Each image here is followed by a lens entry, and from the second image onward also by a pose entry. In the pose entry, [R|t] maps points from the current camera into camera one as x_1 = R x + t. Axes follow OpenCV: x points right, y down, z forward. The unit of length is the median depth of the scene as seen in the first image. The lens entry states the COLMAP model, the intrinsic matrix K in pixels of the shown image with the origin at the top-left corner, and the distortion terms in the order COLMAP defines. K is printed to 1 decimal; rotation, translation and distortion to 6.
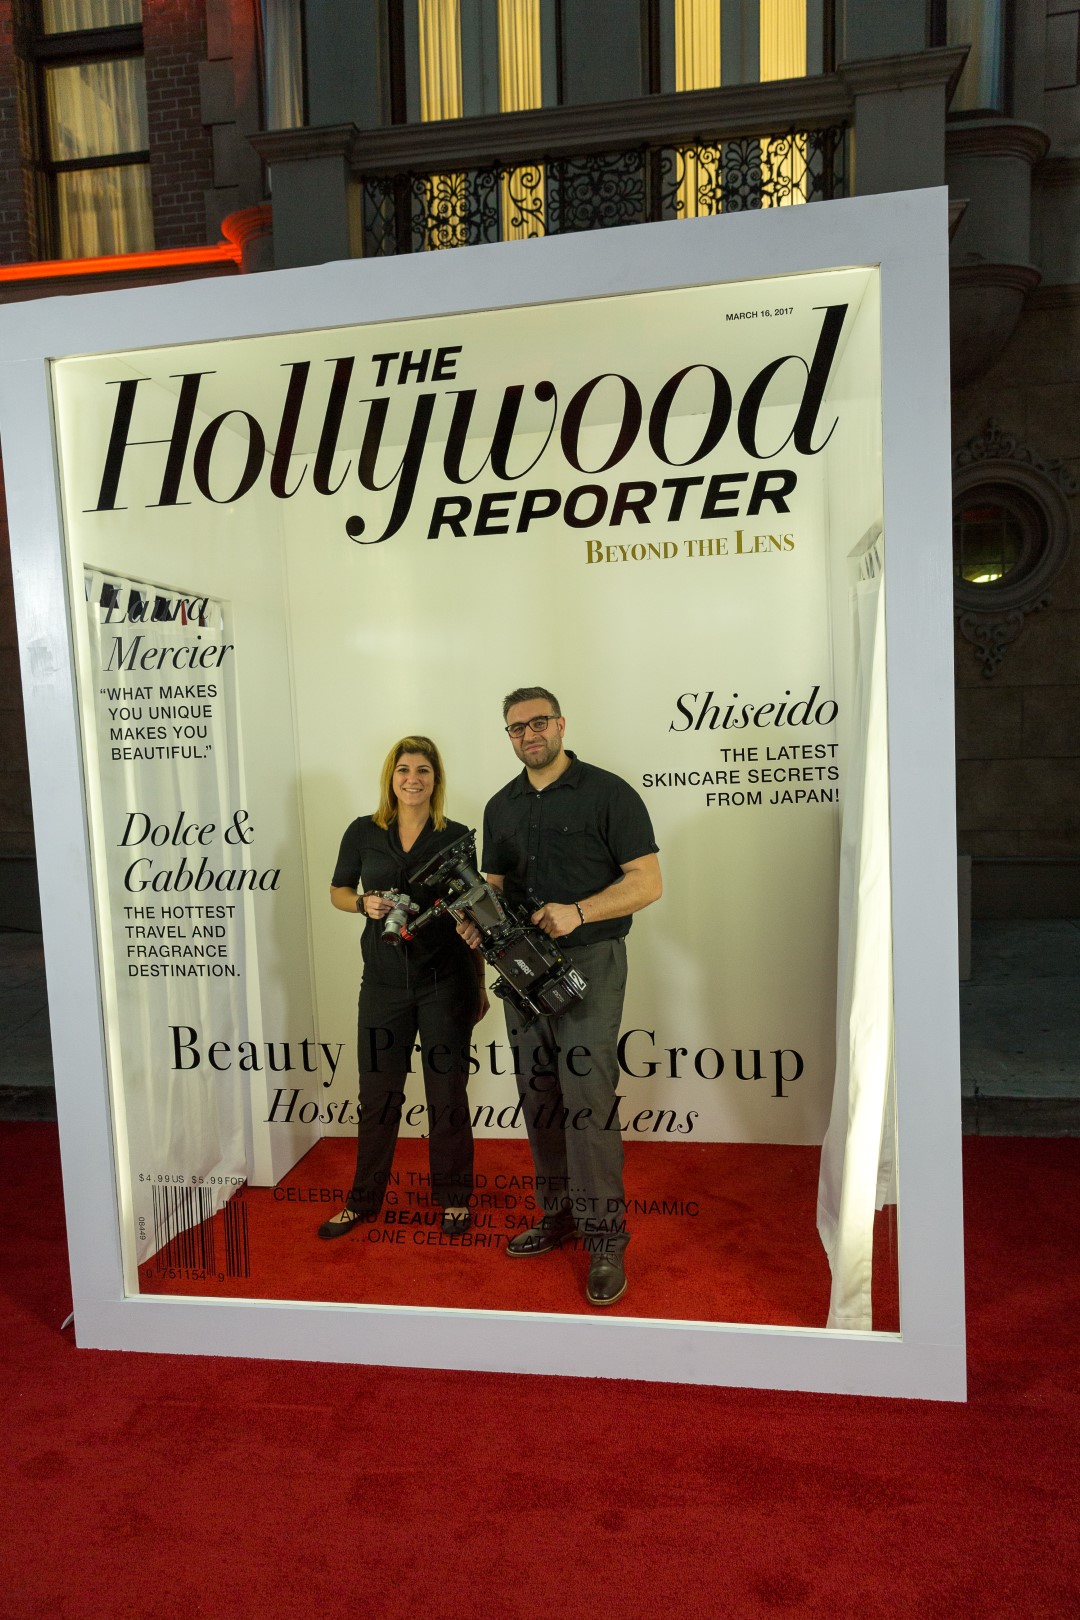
lens RADIAL K [[990.4, 0, 549.4], [0, 990.4, 803.8], [0, 0, 1]] dist [0.010893, -0.003375]
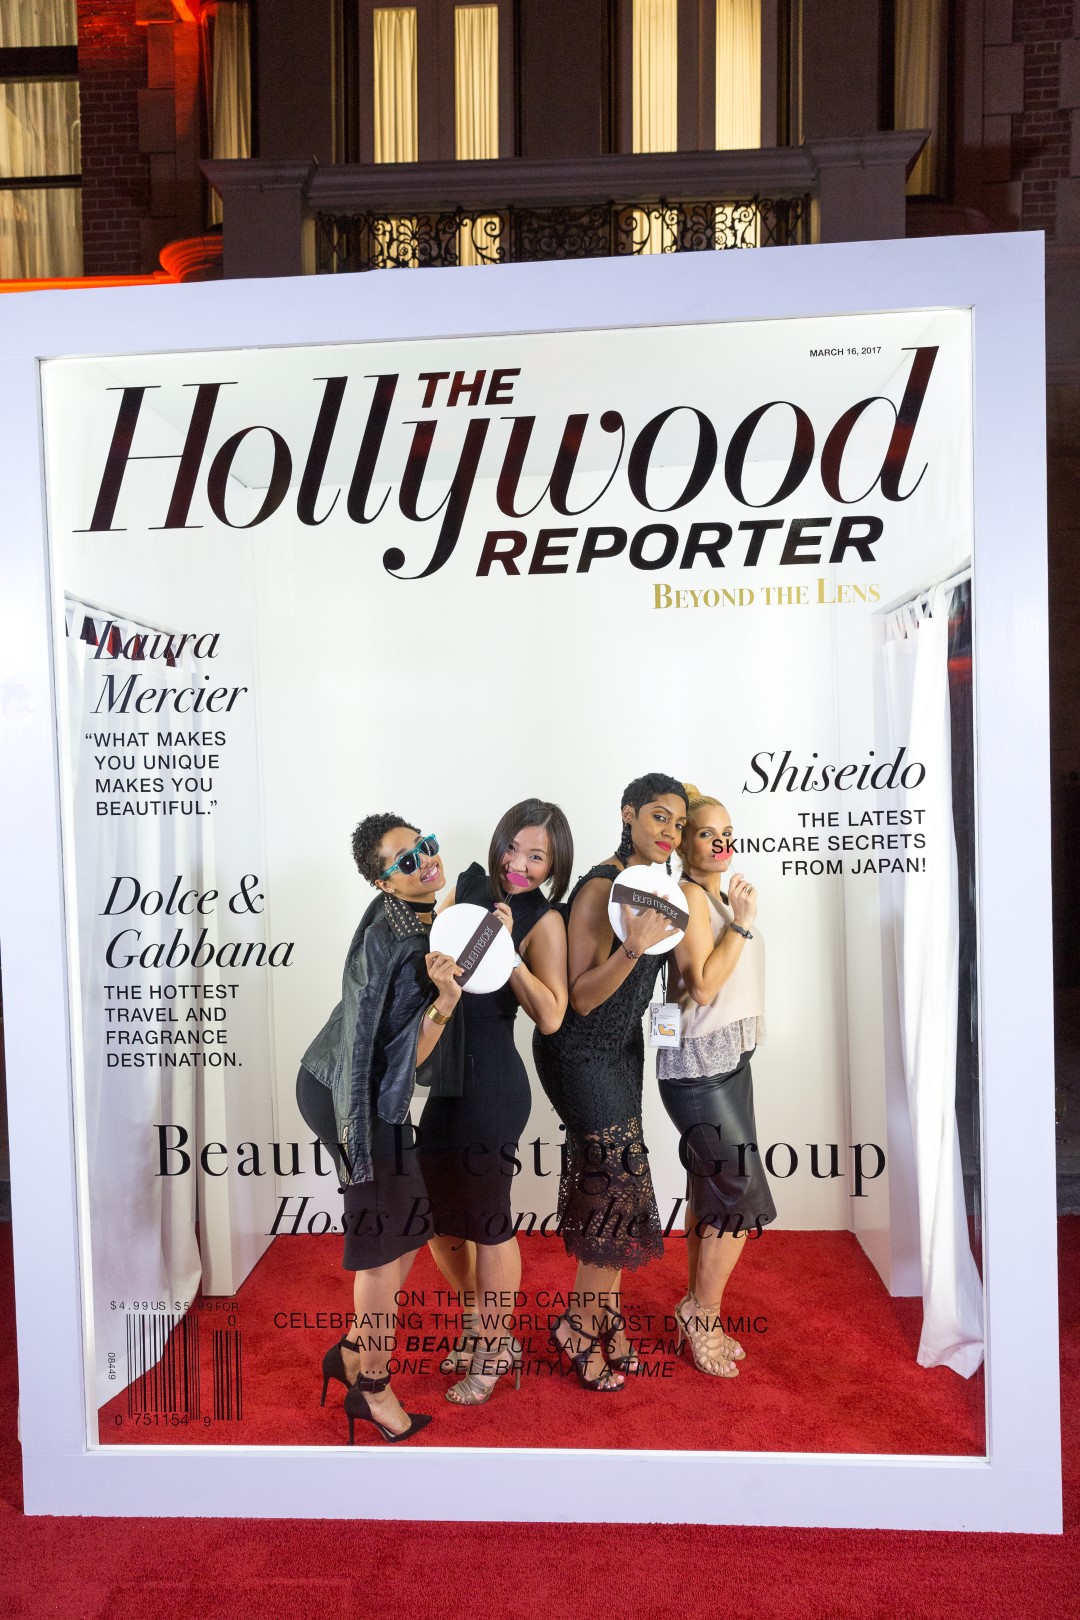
lens RADIAL K [[990.4, 0, 540.4], [0, 990.4, 811.1], [0, 0, 1]] dist [0.010893, -0.003375]
pose [[0.995091, 0.013740, 0.098008, -0.141473], [-0.009098, 0.998823, -0.047650, -0.010266], [-0.098547, 0.046525, 0.994044, 0.100587]]
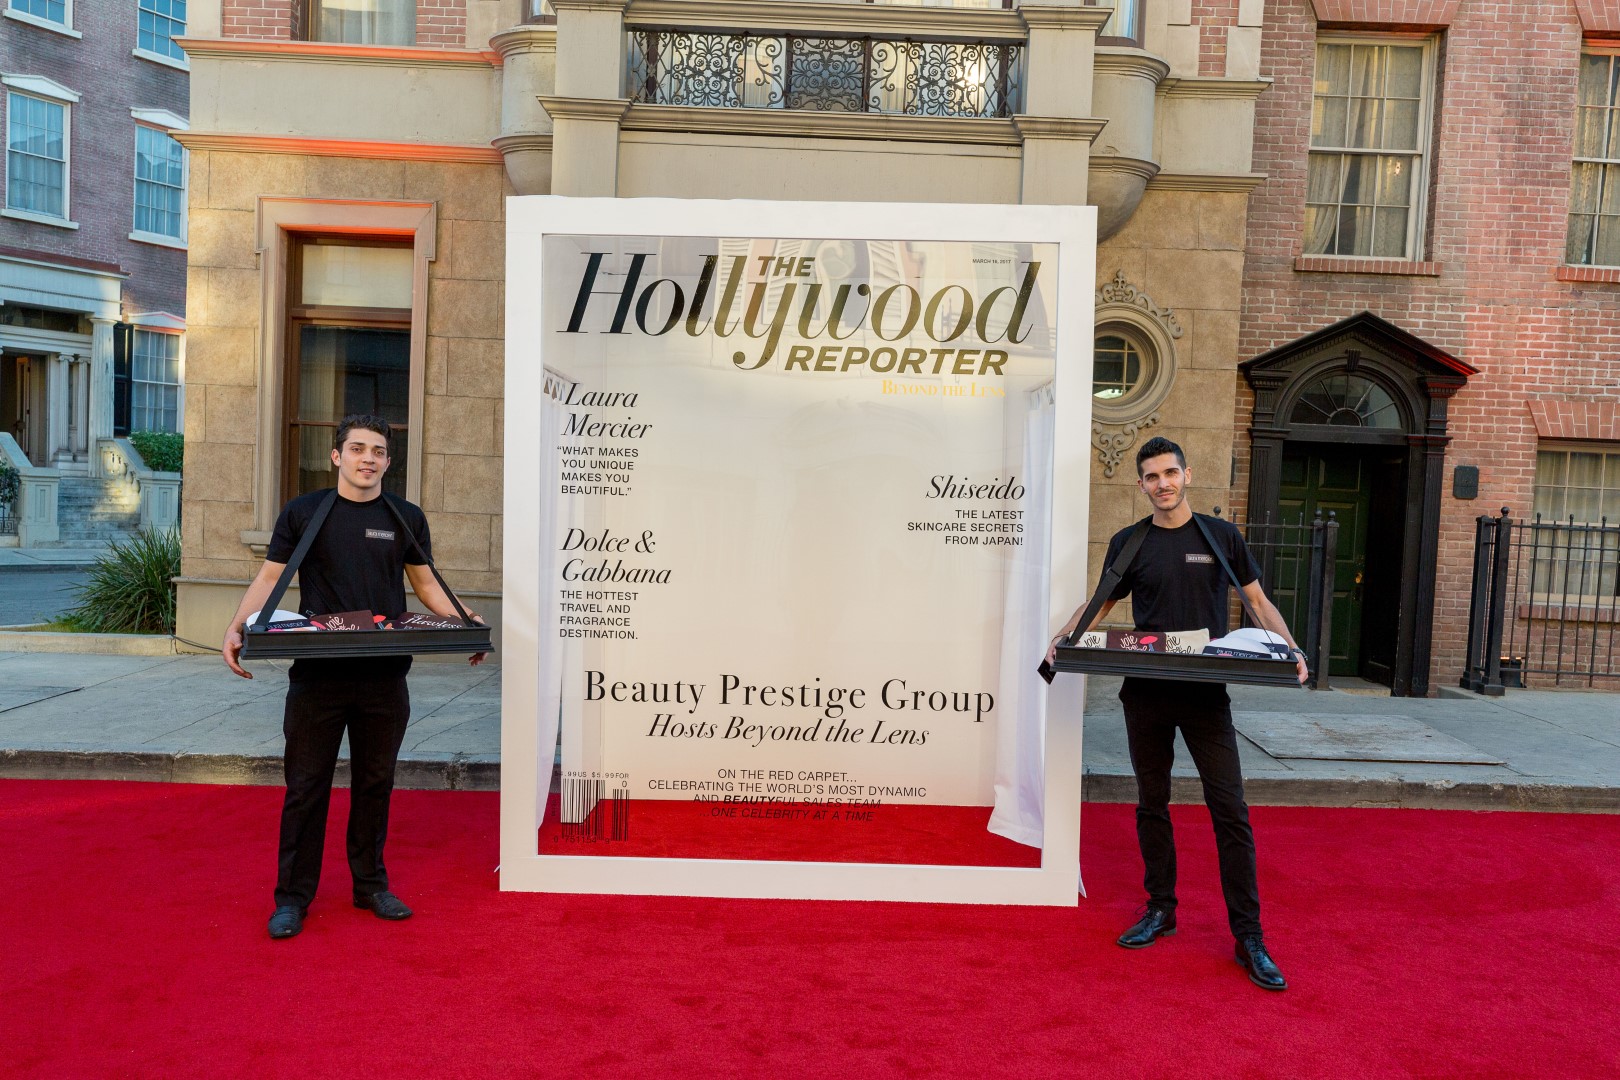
lens RADIAL K [[1070.0, 0, 805.6], [0, 1070.0, 538.0], [0, 0, 1]] dist [0.001386, 0.003527]
pose [[0.988100, 0.060030, 0.141614, -0.302327], [-0.054049, 0.997492, -0.045710, 0.080546], [-0.144003, 0.037512, 0.988866, -0.685727]]
